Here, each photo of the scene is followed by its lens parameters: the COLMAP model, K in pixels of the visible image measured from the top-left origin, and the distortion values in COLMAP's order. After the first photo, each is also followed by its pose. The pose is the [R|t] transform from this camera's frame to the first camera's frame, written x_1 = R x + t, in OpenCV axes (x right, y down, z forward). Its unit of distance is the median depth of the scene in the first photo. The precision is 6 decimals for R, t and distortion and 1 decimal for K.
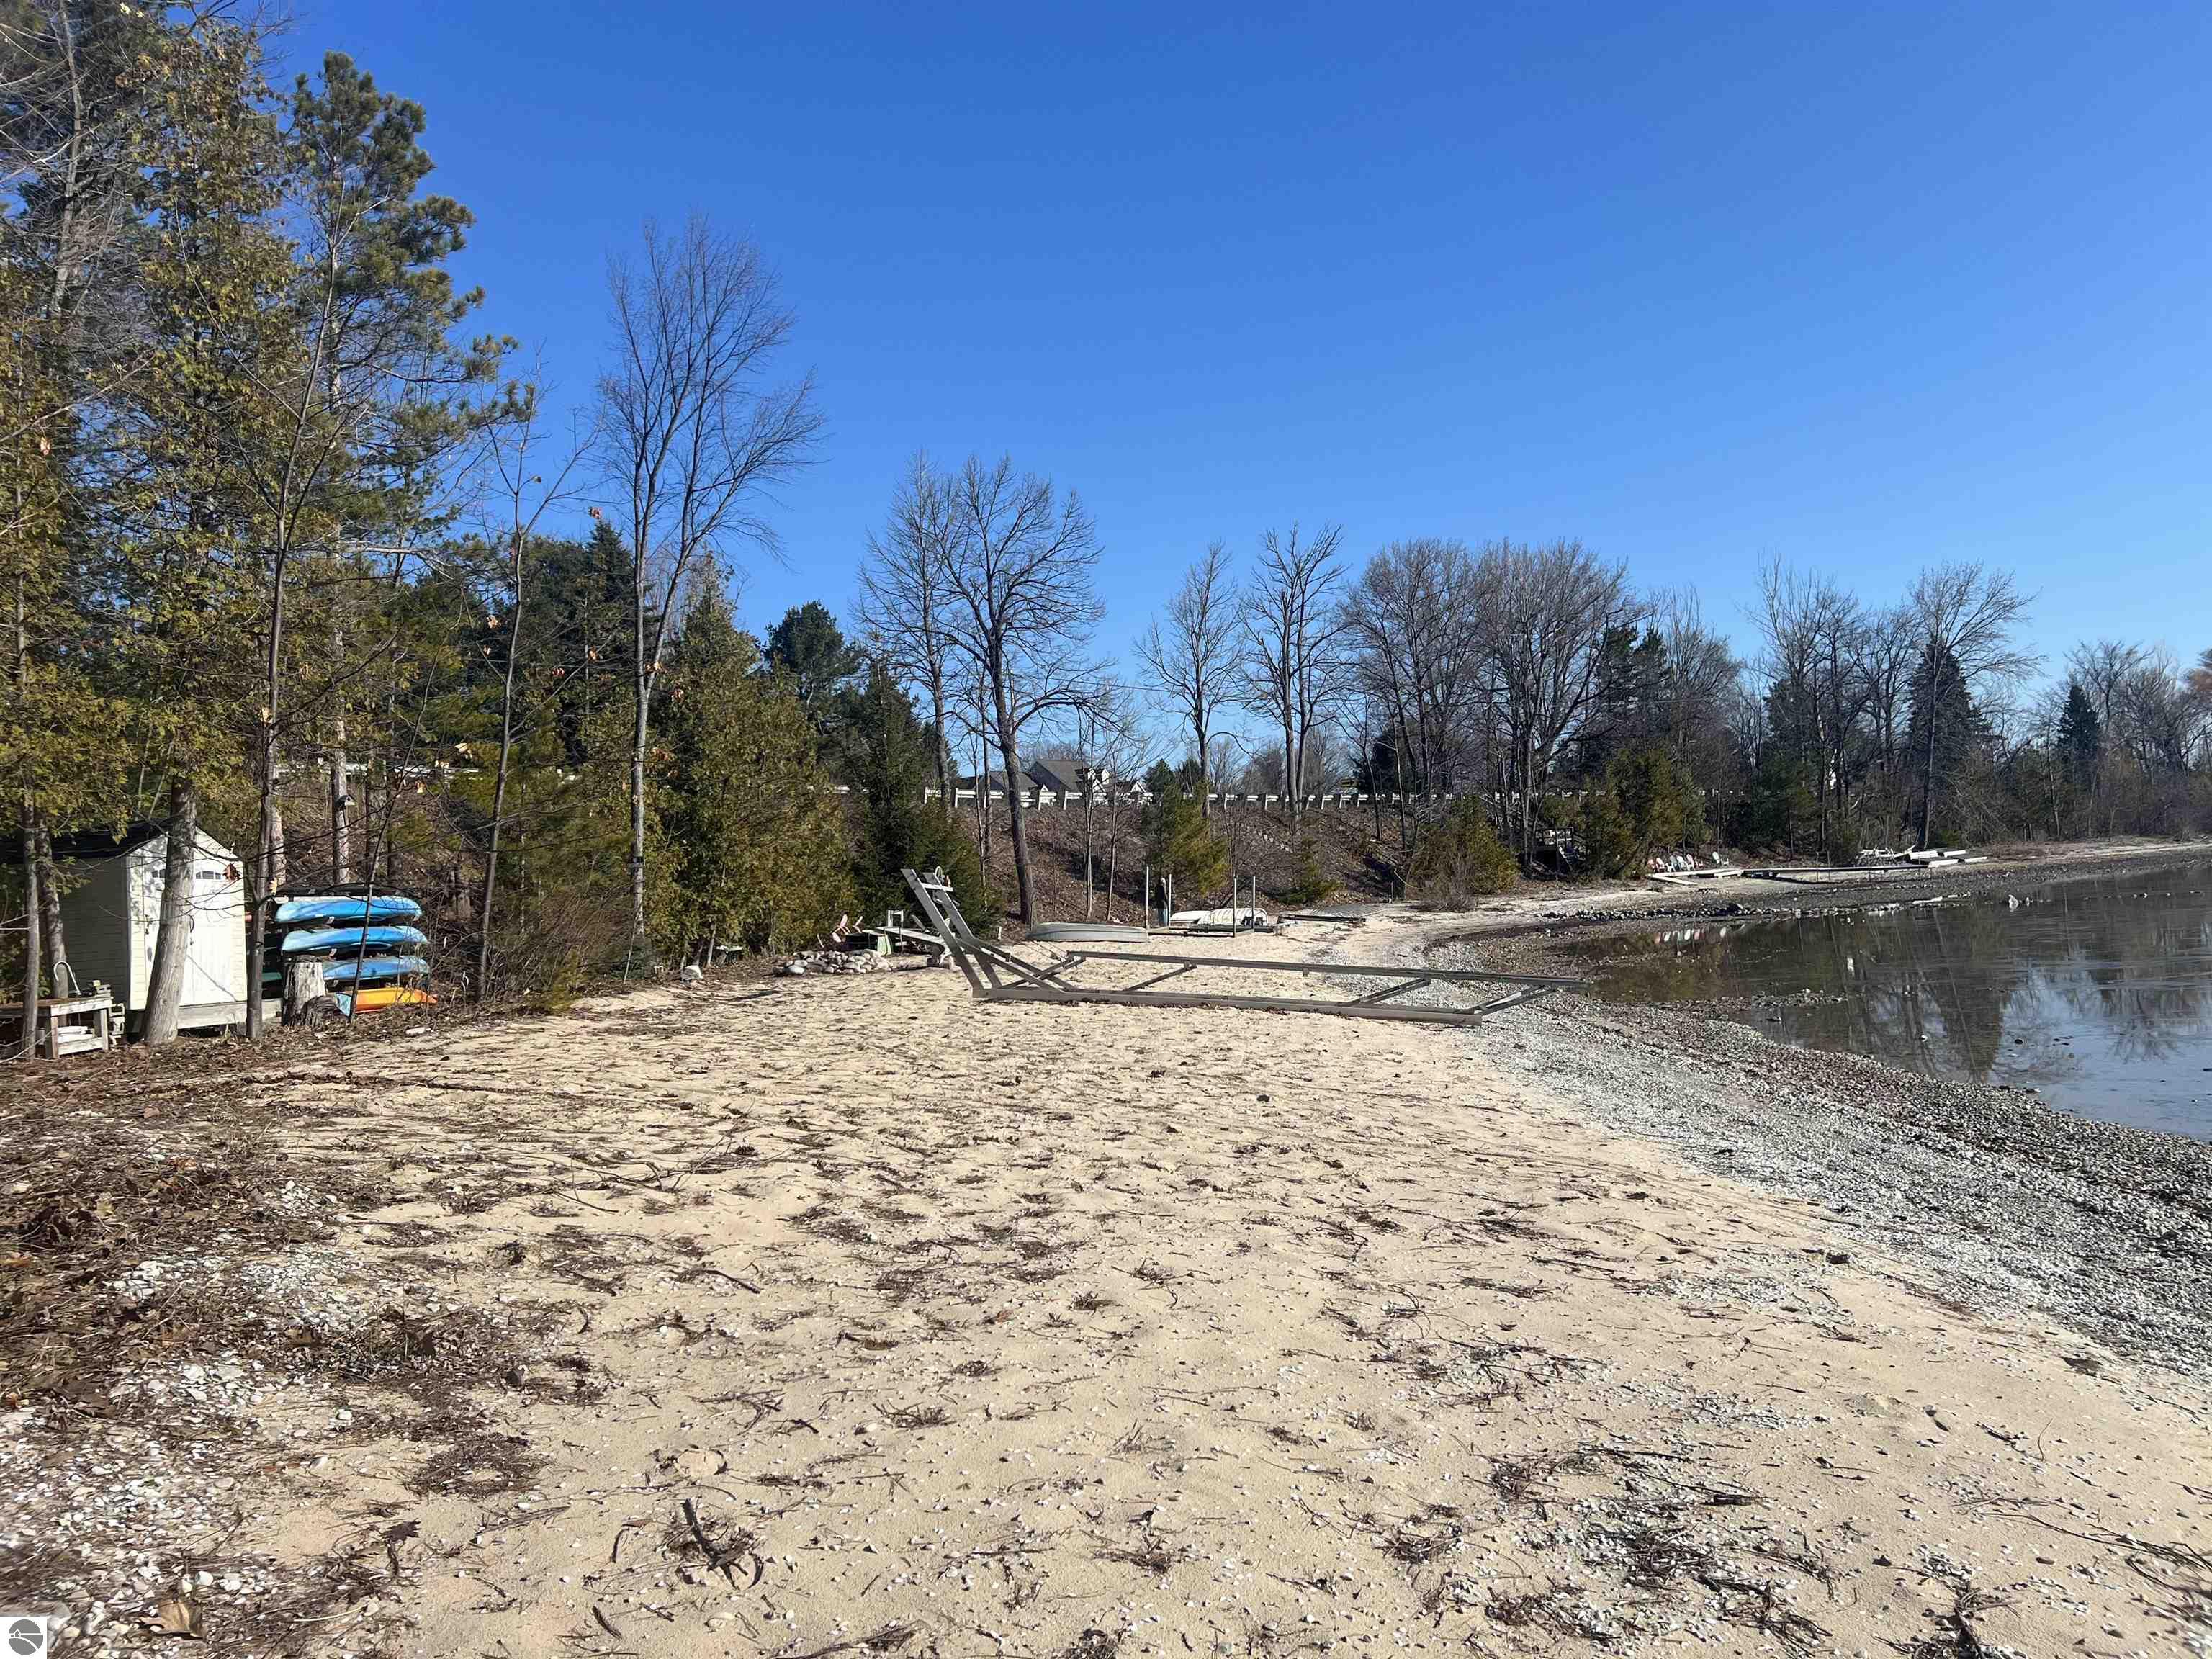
lens RADIAL K [[1665.0, 0, 1121.7], [0, 1665.0, 833.9], [0, 0, 1]] dist [0.068507, -0.076368]
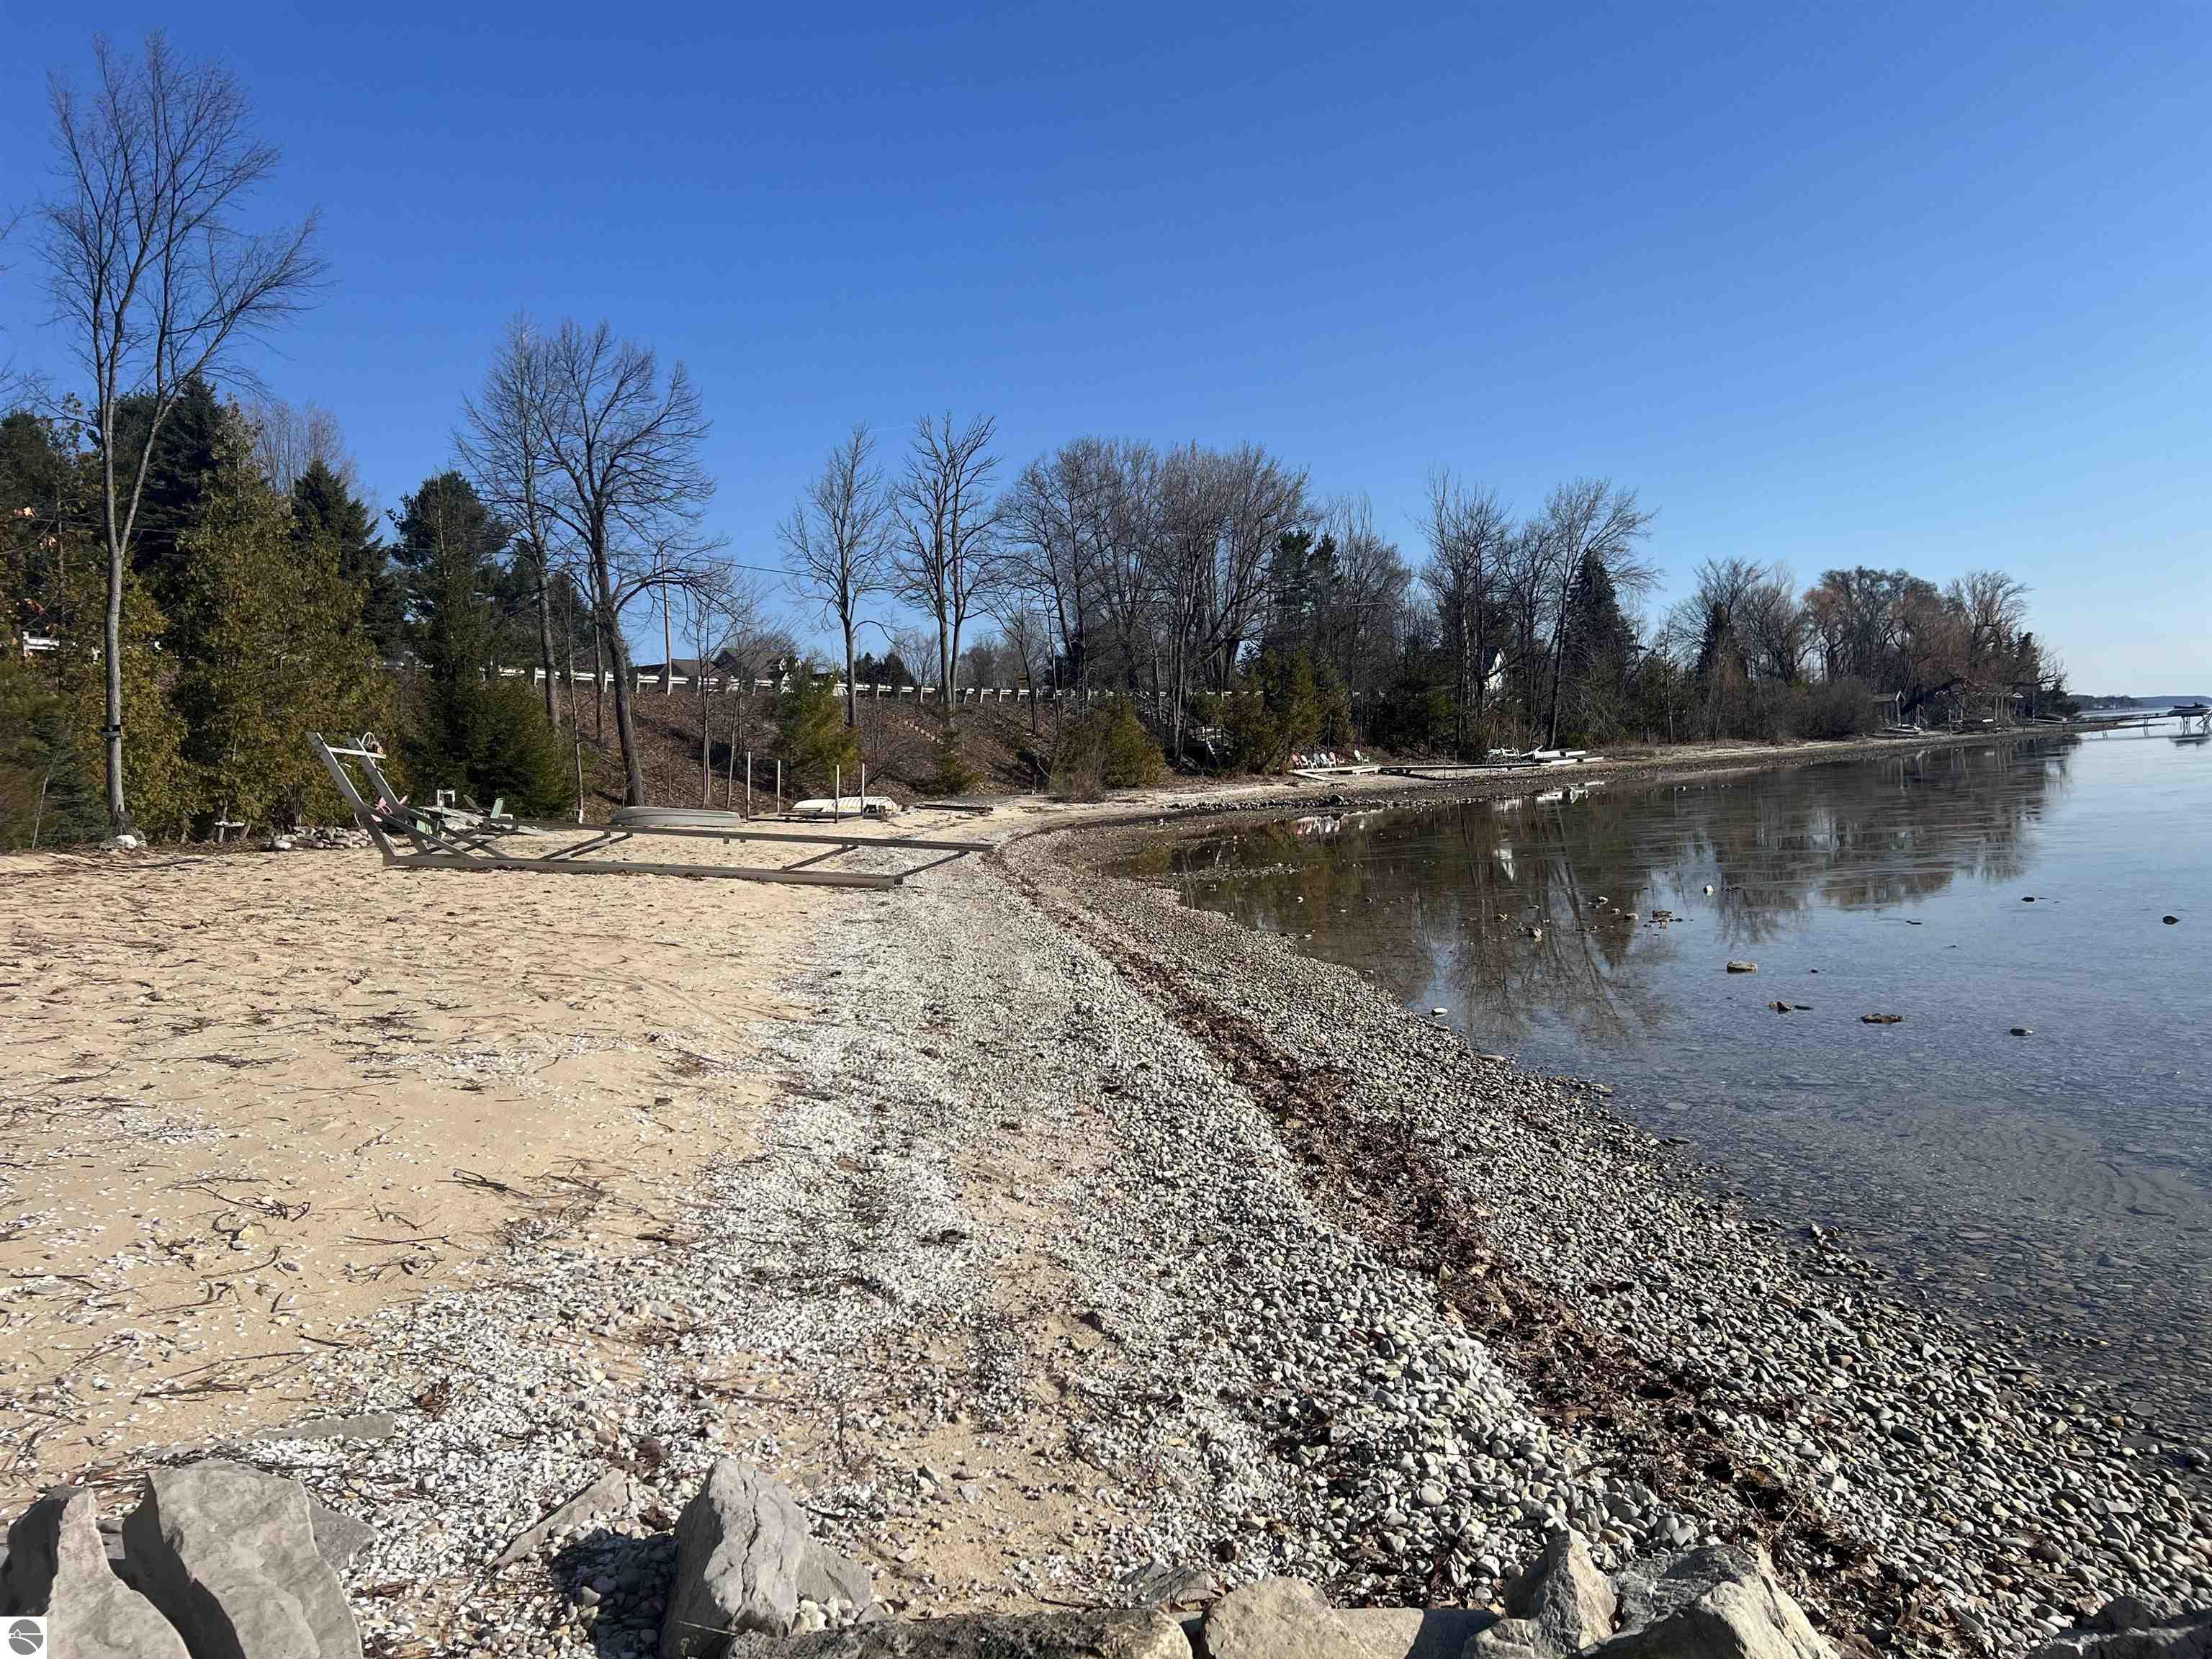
lens RADIAL K [[1665.0, 0, 1116.5], [0, 1665.0, 846.1], [0, 0, 1]] dist [0.068507, -0.076368]
pose [[0.988058, 0.003867, 0.154033, 0.072682], [-0.014261, 0.997689, 0.066429, 0.006127], [-0.153420, -0.067833, 0.985830, -0.016323]]
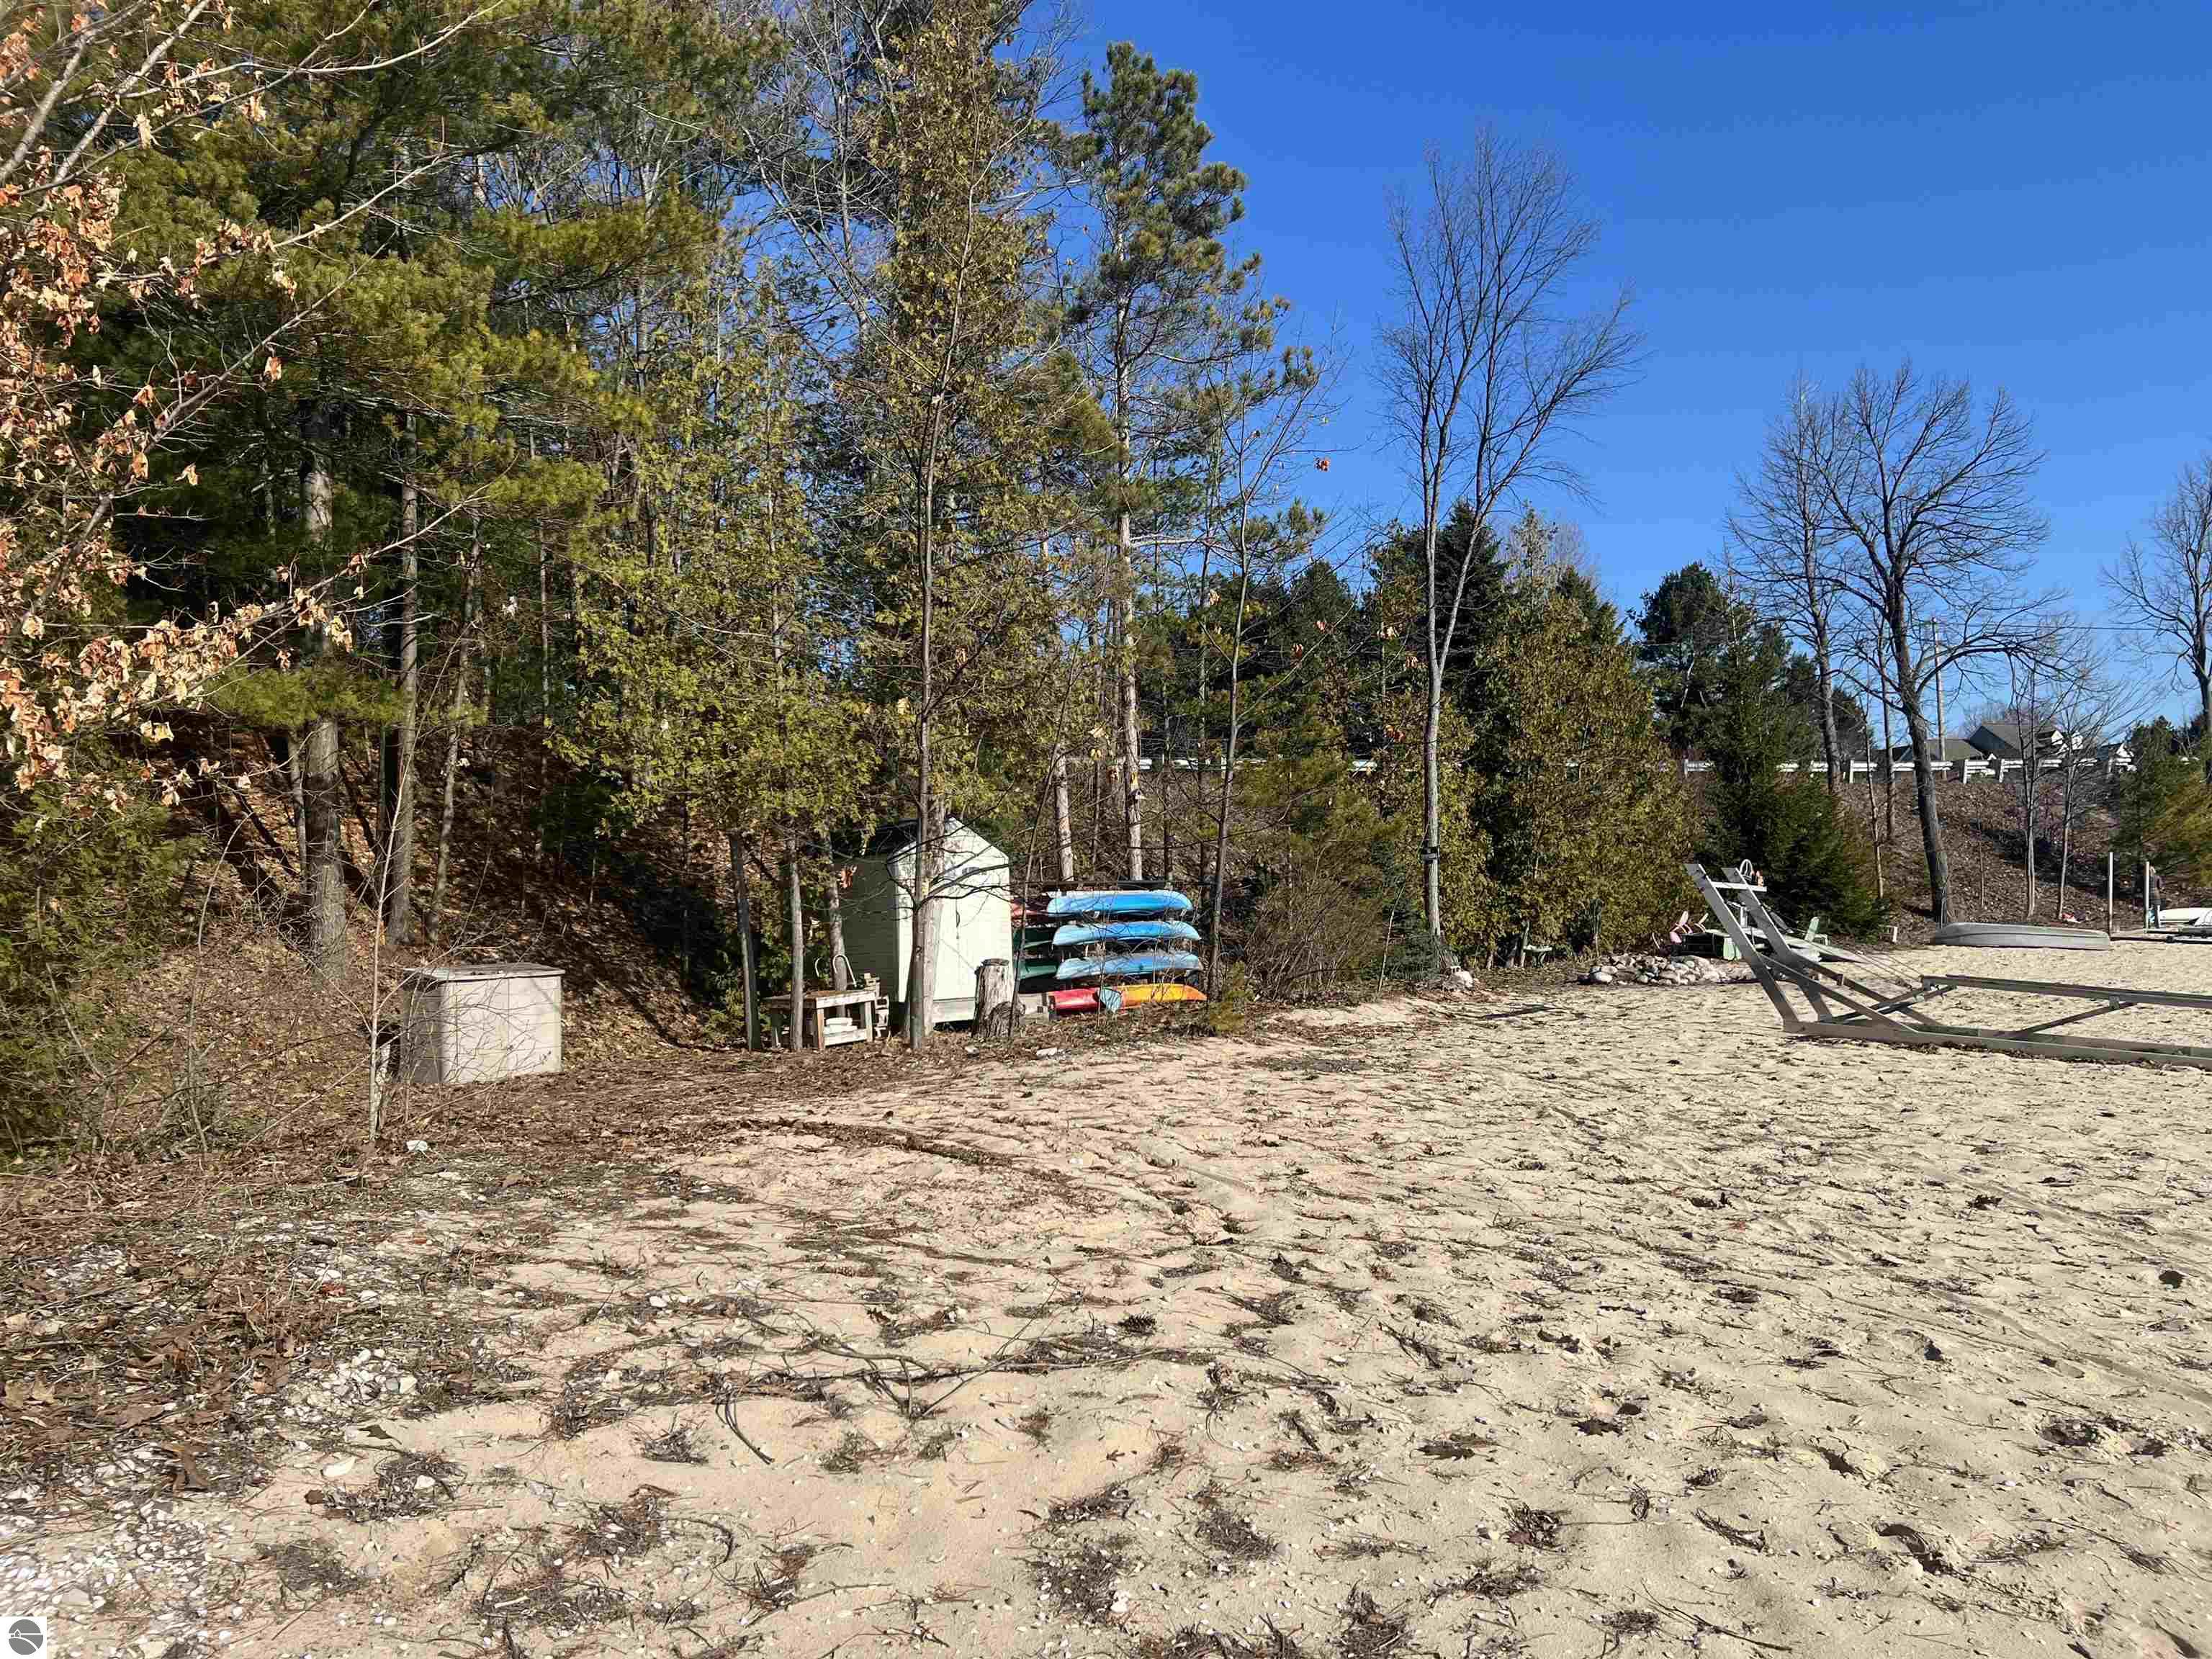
lens RADIAL K [[1665.0, 0, 1094.8], [0, 1665.0, 837.5], [0, 0, 1]] dist [0.068507, -0.076368]
pose [[0.856115, -0.010281, -0.516683, 0.015708], [0.016375, 0.999840, 0.007238, -0.000664], [0.516526, -0.014658, 0.856146, 0.070620]]
